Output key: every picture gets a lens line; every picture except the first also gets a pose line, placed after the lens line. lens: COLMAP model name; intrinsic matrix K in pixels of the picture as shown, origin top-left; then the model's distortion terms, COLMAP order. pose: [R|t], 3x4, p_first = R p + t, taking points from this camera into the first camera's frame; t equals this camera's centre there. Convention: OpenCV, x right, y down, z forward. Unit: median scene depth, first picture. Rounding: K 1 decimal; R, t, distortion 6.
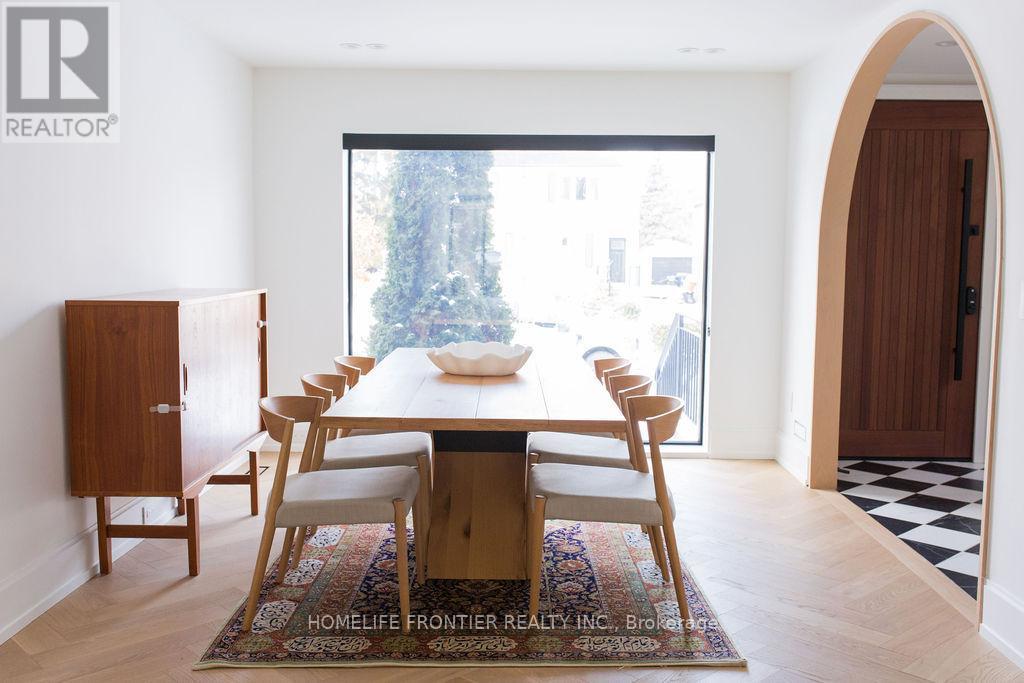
lens RADIAL K [[980.0, 0, 517.2], [0, 980.0, 342.3], [0, 0, 1]] dist [-0.006536, 0.000000]
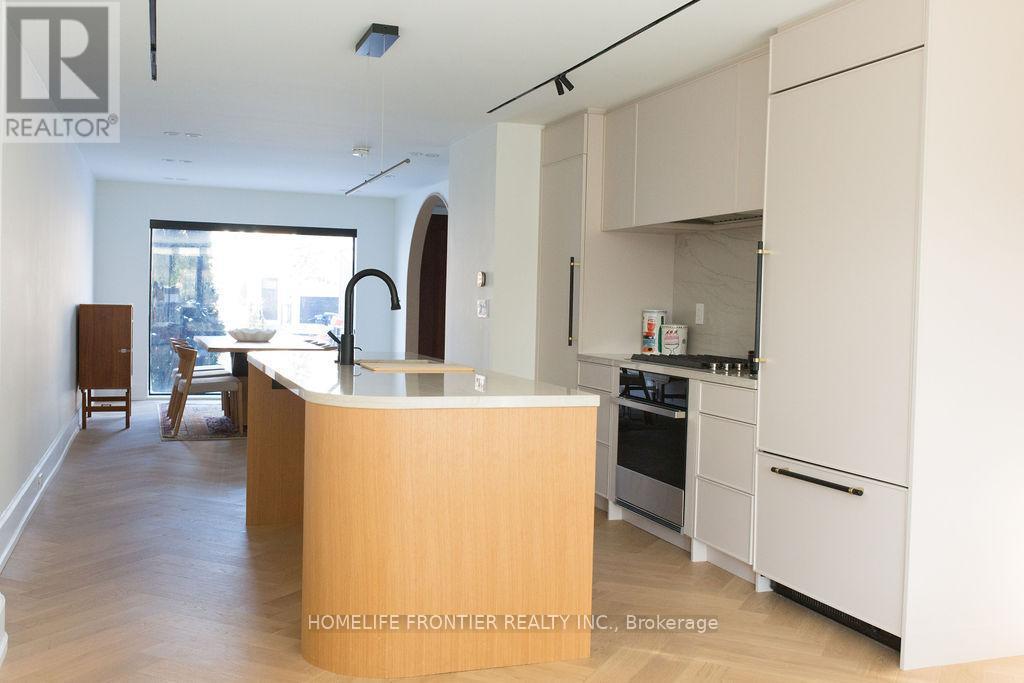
lens RADIAL K [[980.0, 0, 512.9], [0, 980.0, 337.8], [0, 0, 1]] dist [-0.006536, 0.000000]
pose [[0.938213, 0.002551, 0.346048, -0.193921], [0.013466, 0.998946, -0.043875, 0.098741], [-0.345795, 0.045824, 0.937190, -0.990250]]
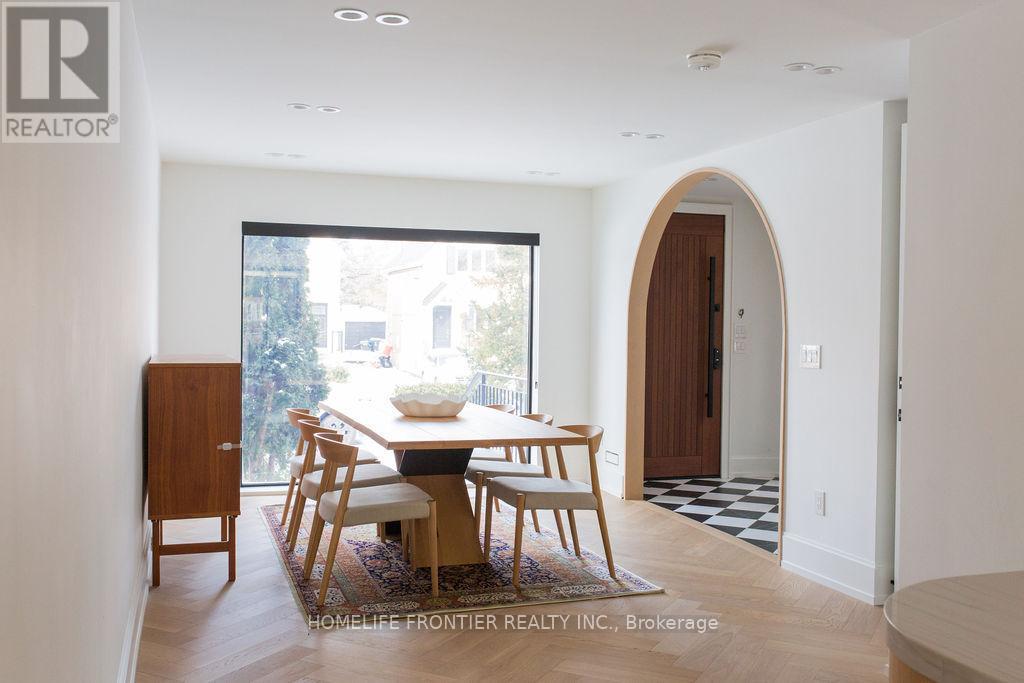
lens RADIAL K [[980.0, 0, 537.2], [0, 980.0, 344.6], [0, 0, 1]] dist [-0.006536, 0.000000]
pose [[0.941491, -0.004563, 0.337007, -0.267589], [0.025886, 0.997934, -0.058804, 0.013181], [-0.336042, 0.064087, 0.939664, -0.235284]]
